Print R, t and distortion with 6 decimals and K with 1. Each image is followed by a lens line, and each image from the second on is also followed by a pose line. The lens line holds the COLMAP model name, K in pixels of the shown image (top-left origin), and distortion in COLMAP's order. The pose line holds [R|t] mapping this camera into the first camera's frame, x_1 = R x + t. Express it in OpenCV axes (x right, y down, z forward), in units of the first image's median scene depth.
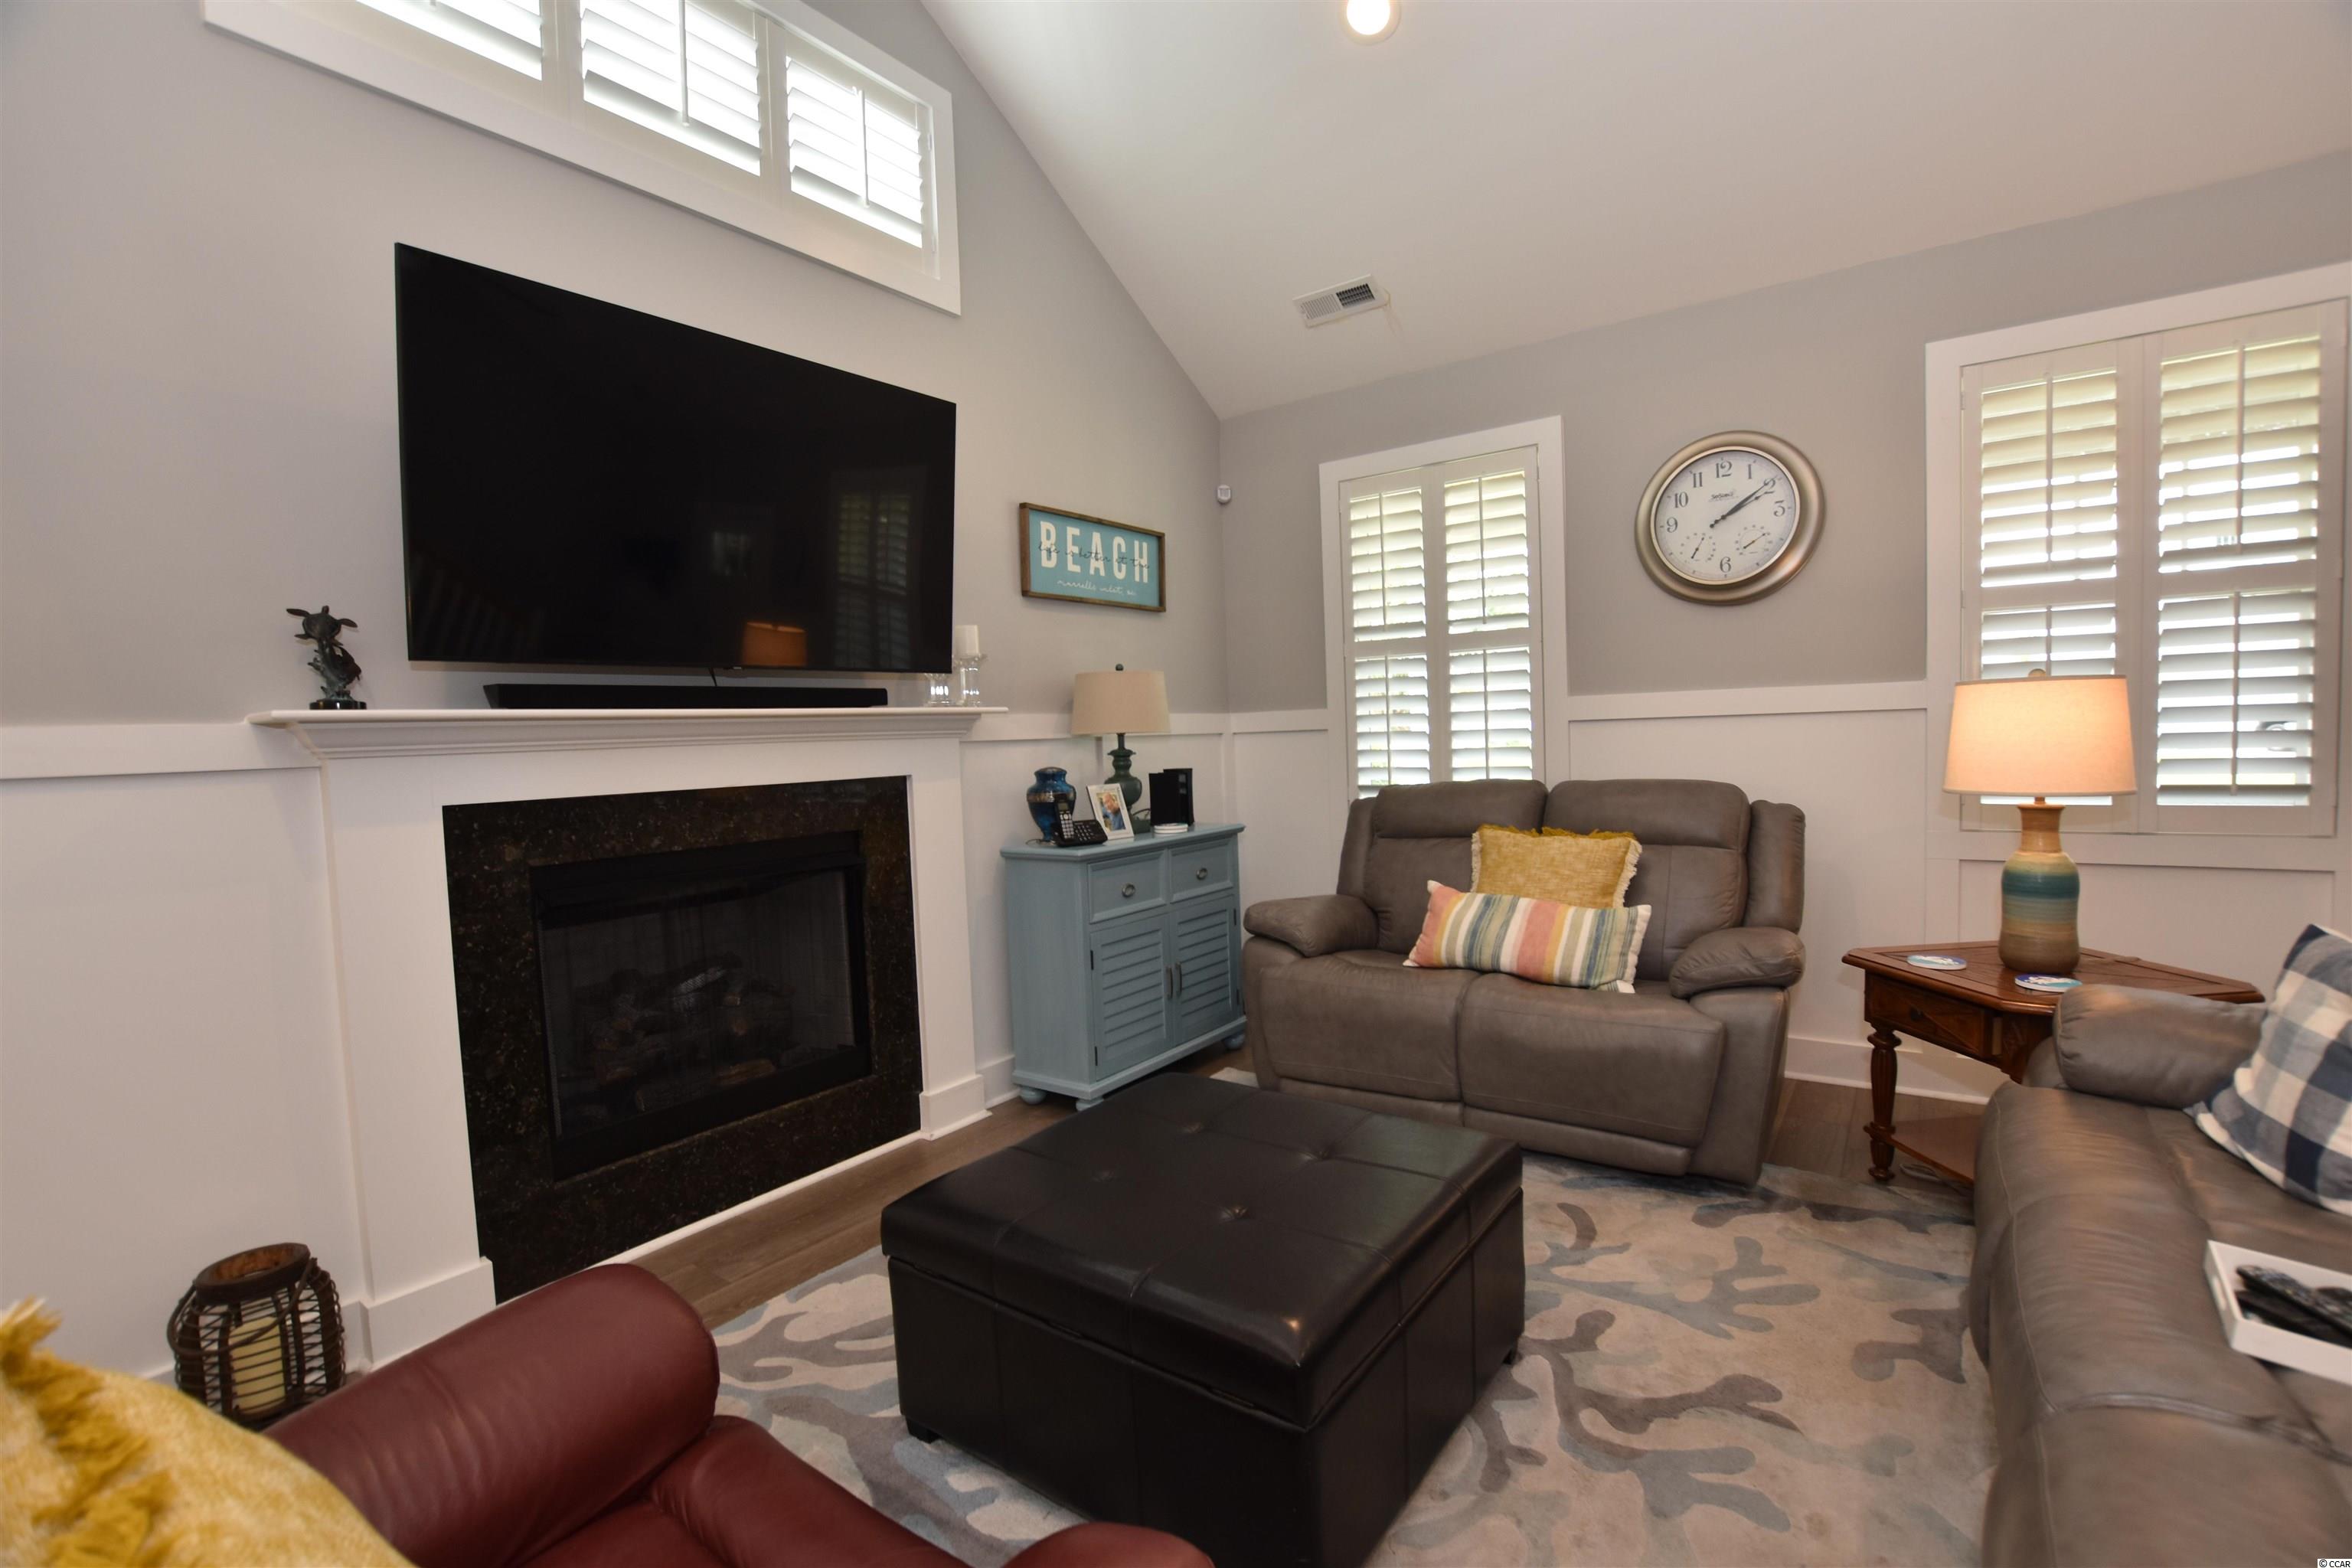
lens RADIAL K [[1031.0, 0, 1186.7], [0, 1031.0, 792.0], [0, 0, 1]] dist [-0.026407, 0.000337]
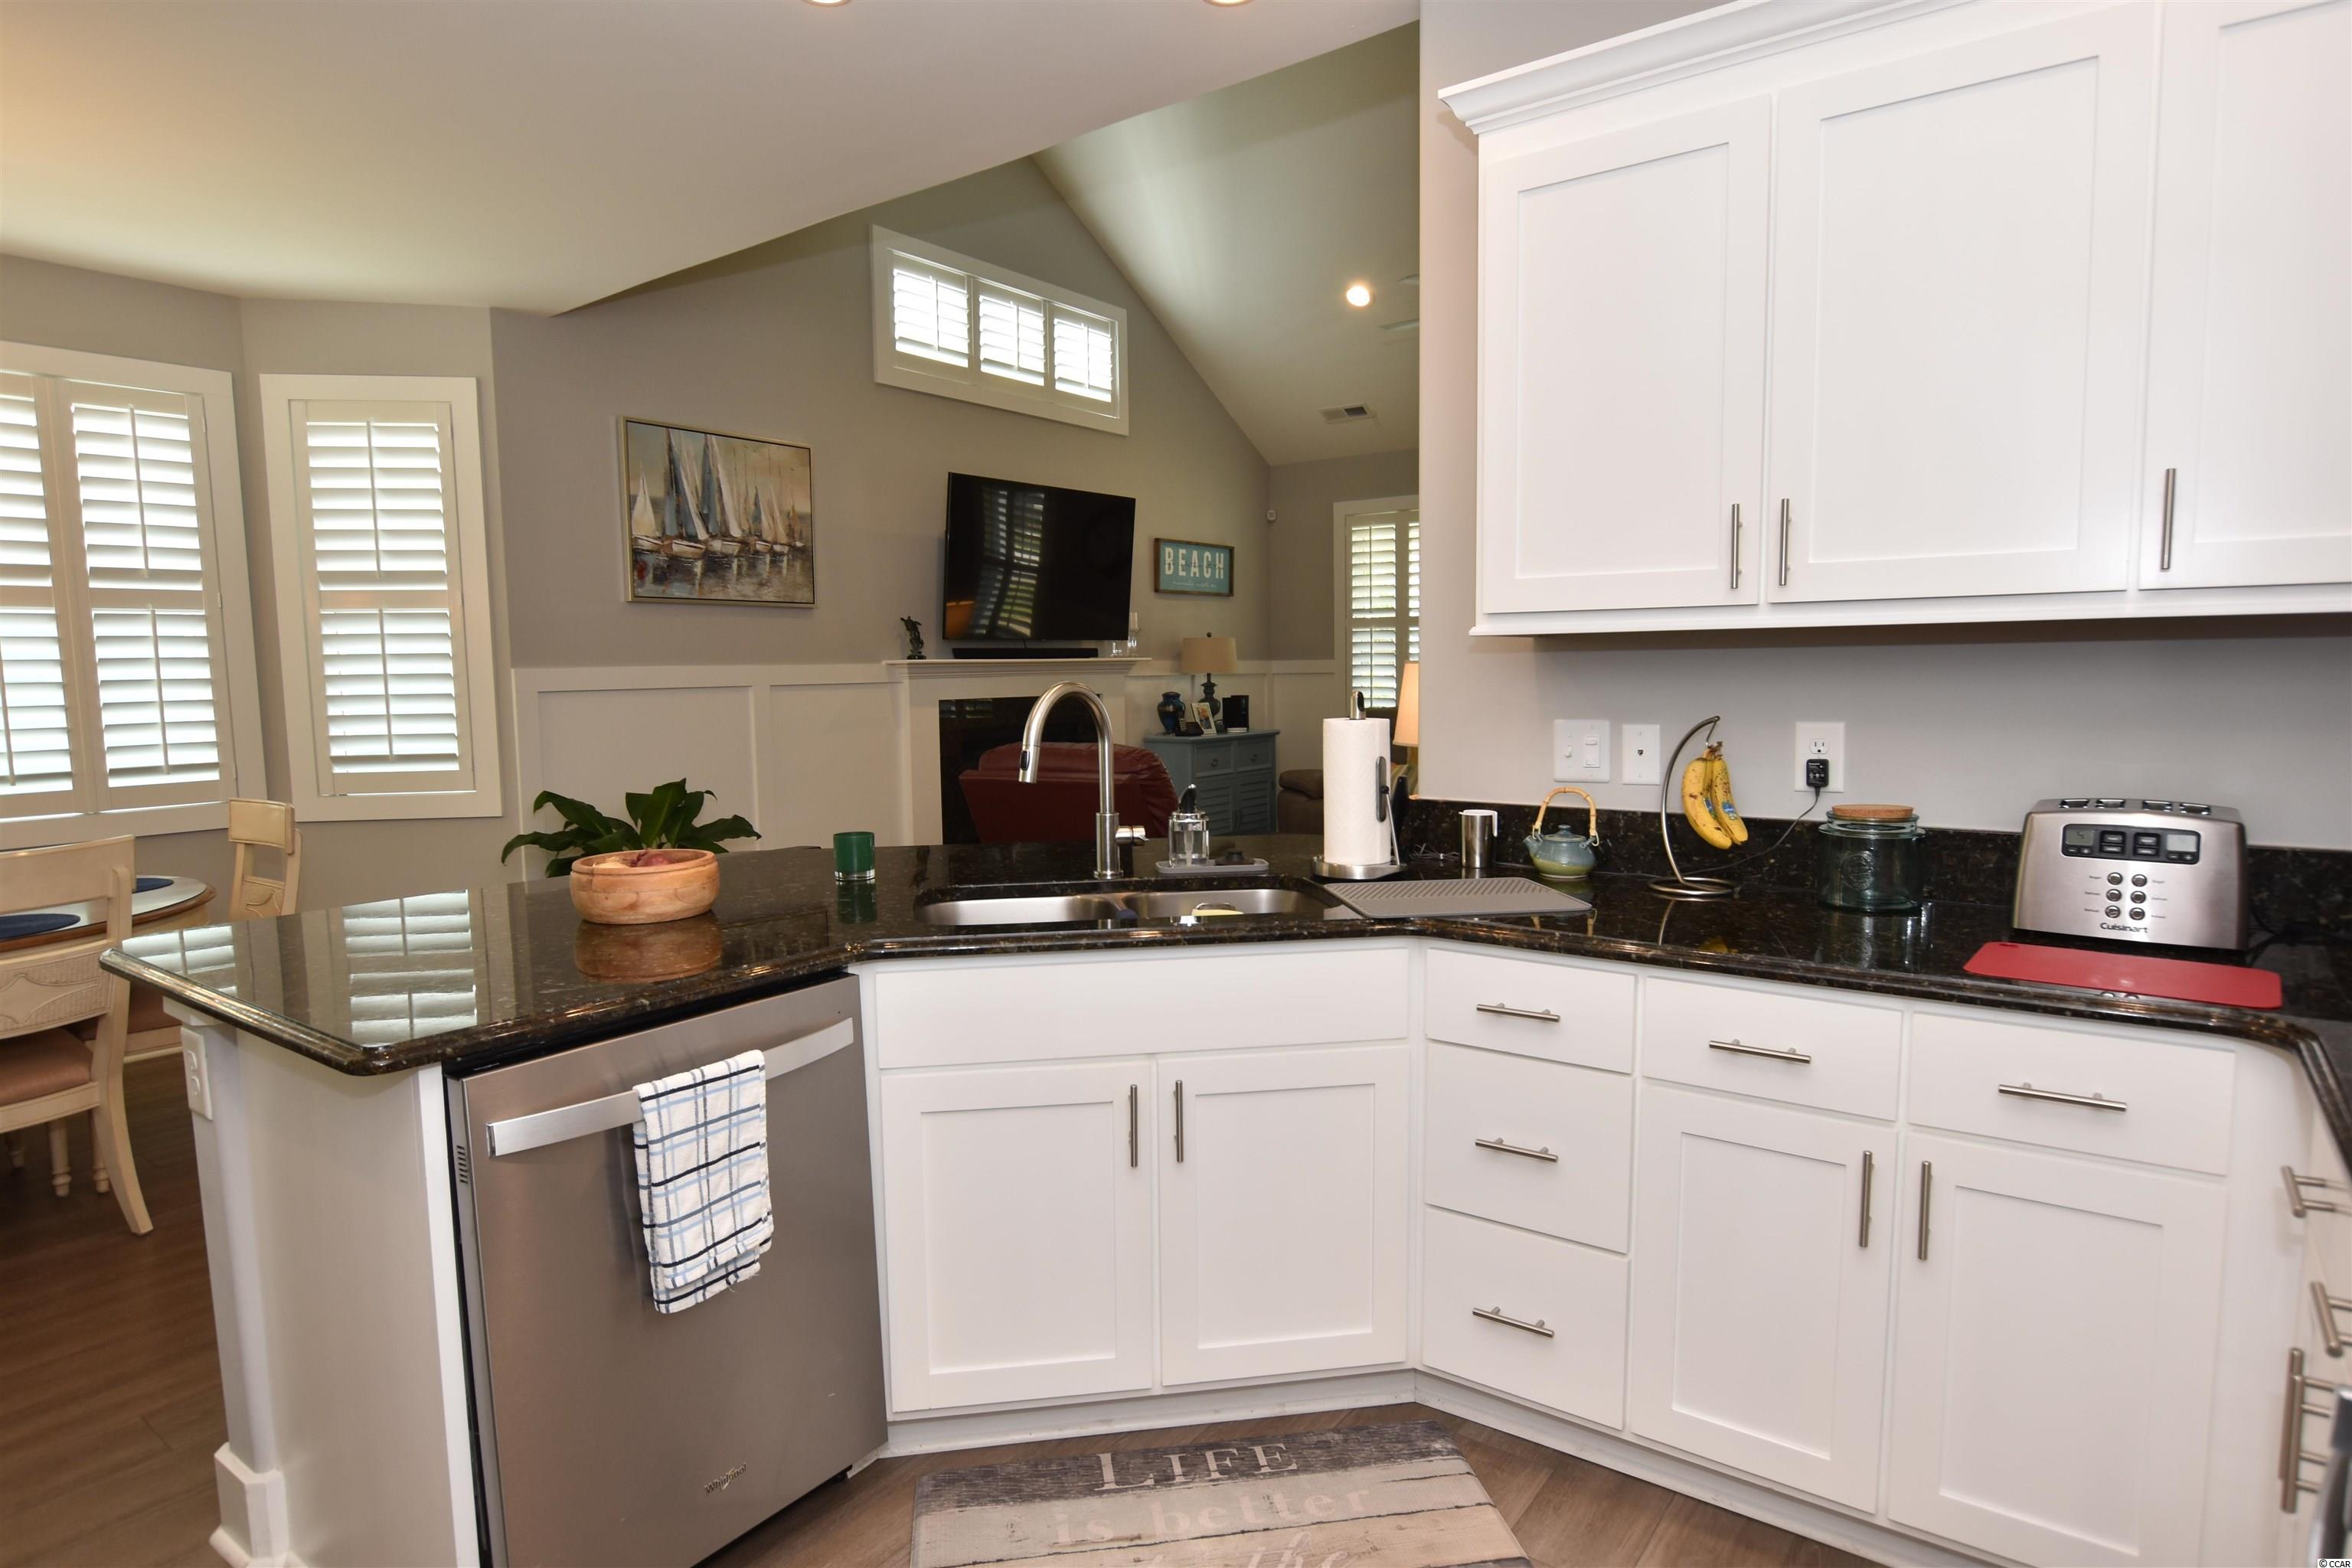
lens RADIAL K [[1296.7, 0, 1190.5], [0, 1296.7, 788.8], [0, 0, 1]] dist [-0.014719, 0.000221]
pose [[0.999682, 0.024136, -0.007243, -0.076110], [-0.023833, 0.998940, 0.039373, 0.051568], [0.008185, -0.039188, 0.999198, -1.178969]]
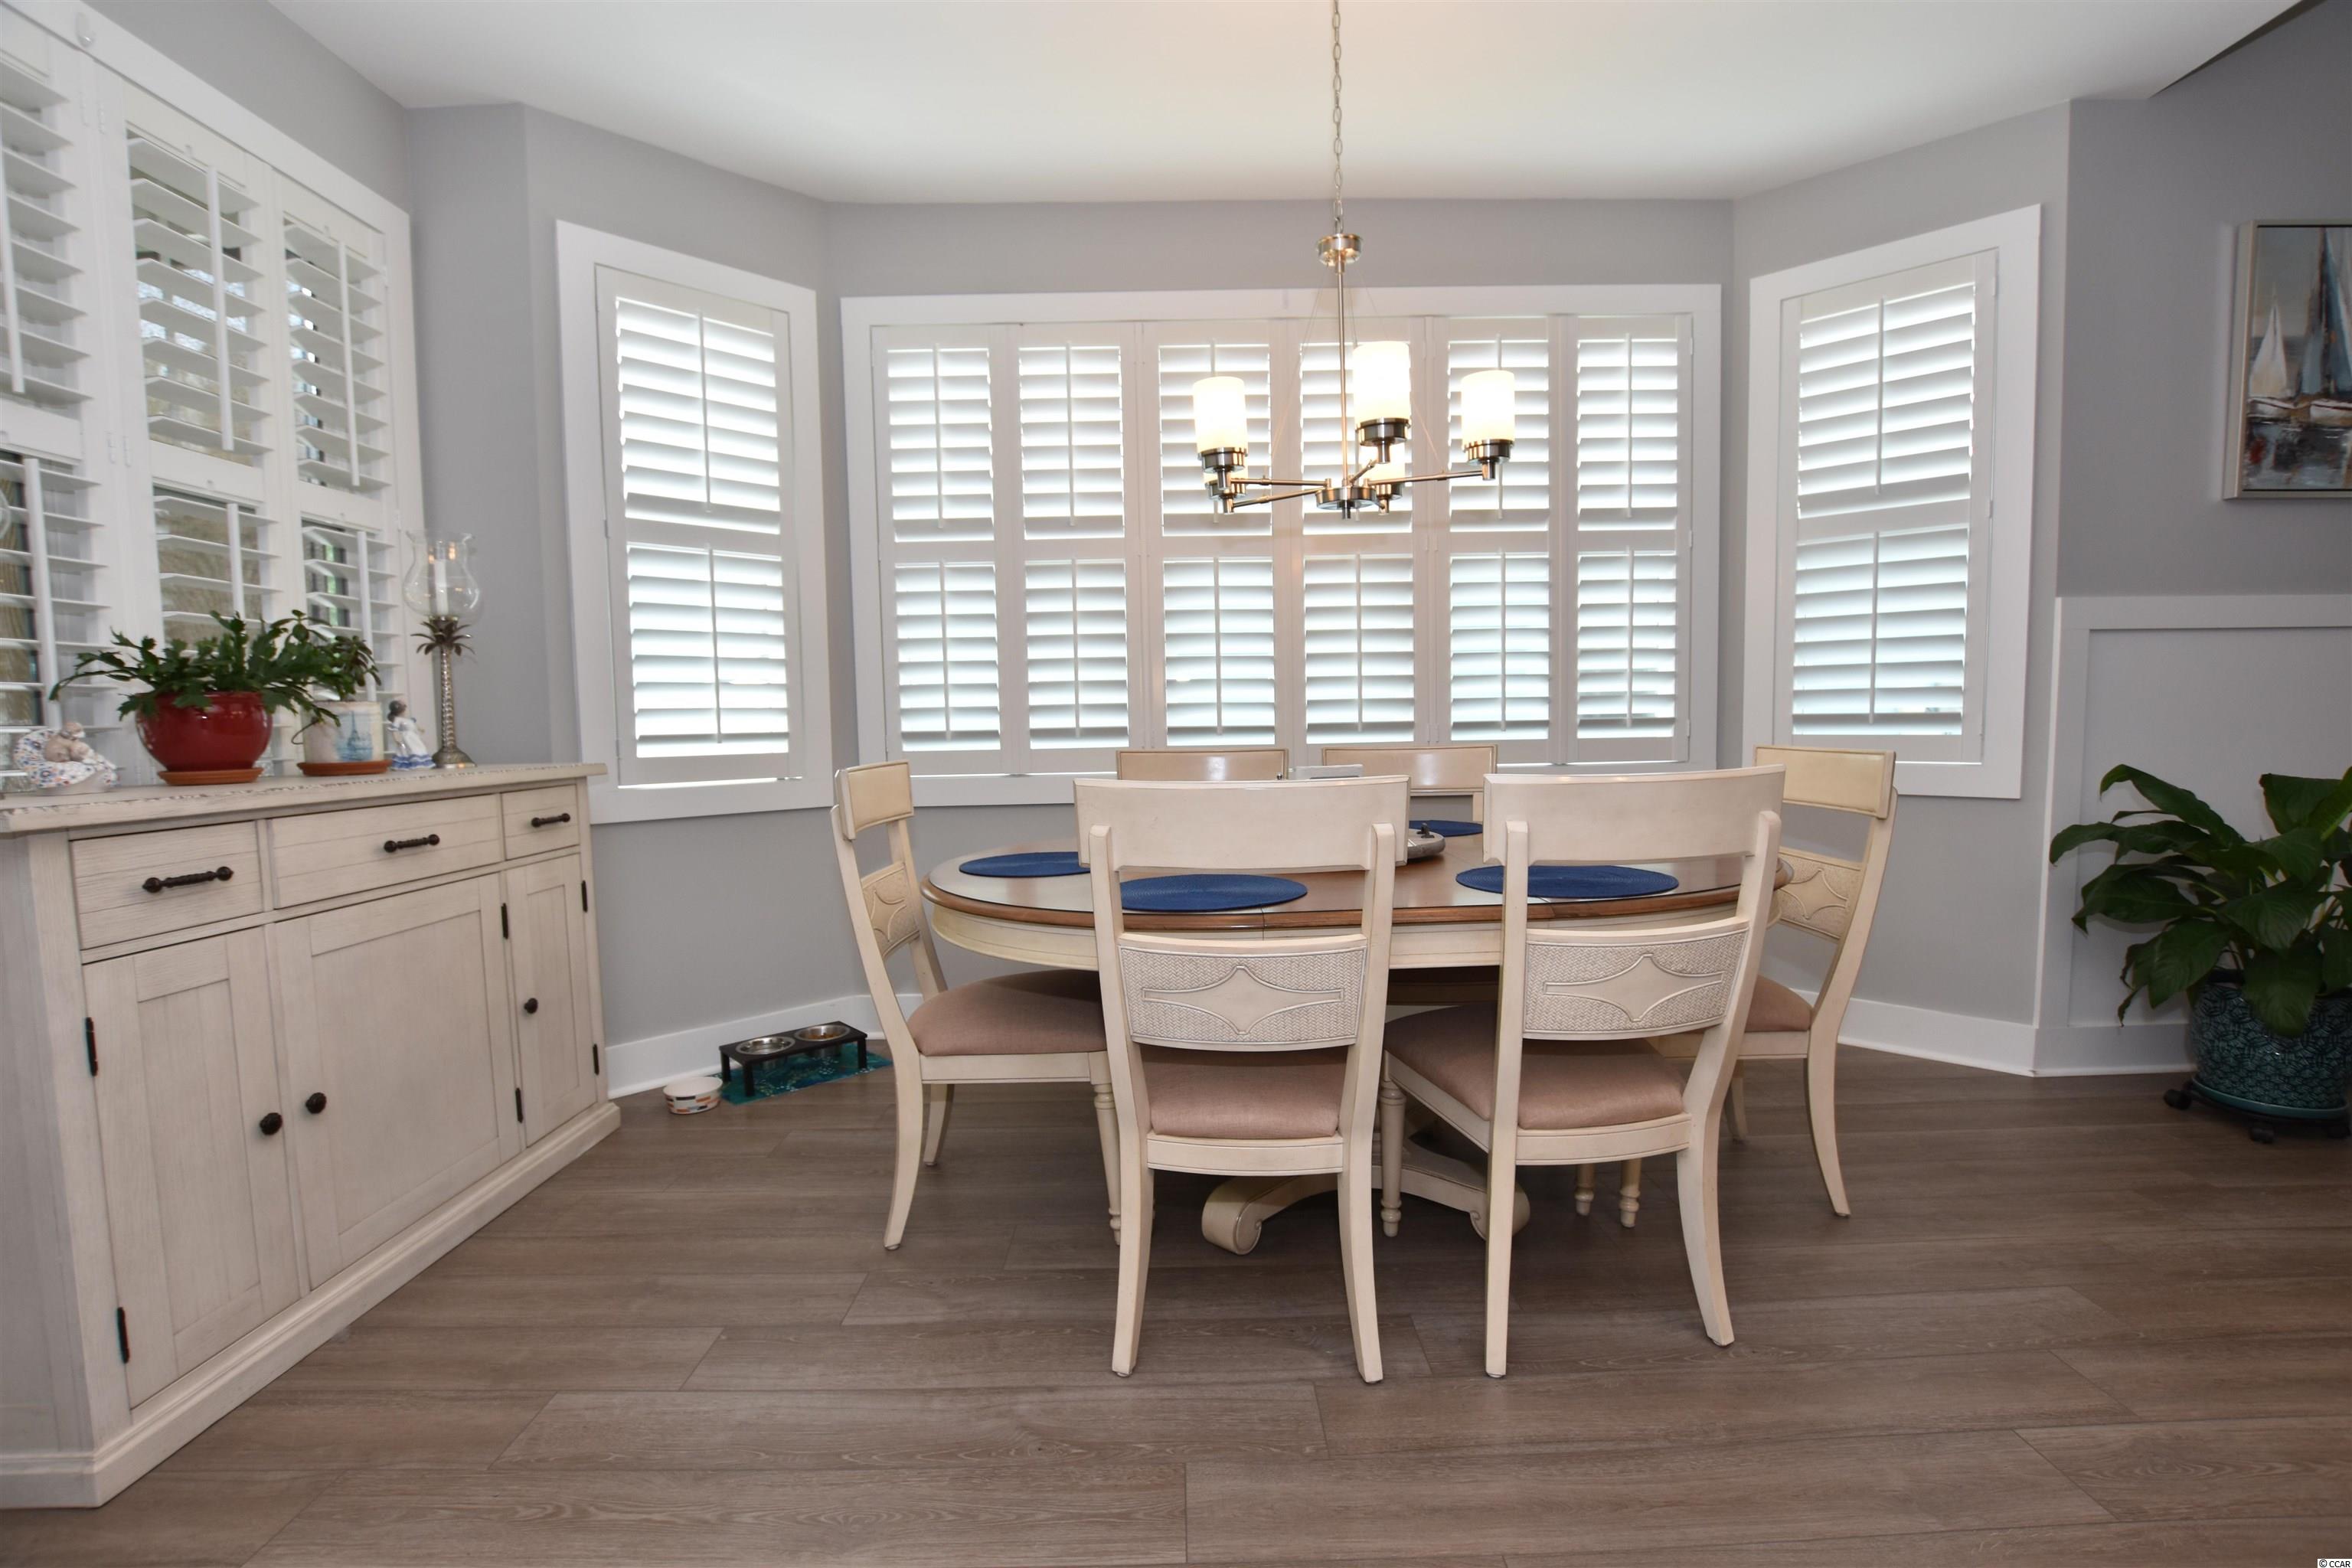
lens RADIAL K [[1084.2, 0, 1216.8], [0, 1084.2, 791.8], [0, 0, 1]] dist [-0.003278, -0.000181]
pose [[0.608857, 0.084565, -0.788760, -0.511655], [-0.051114, 0.996418, 0.067372, 0.118079], [0.791632, -0.000704, 0.610998, -0.849214]]
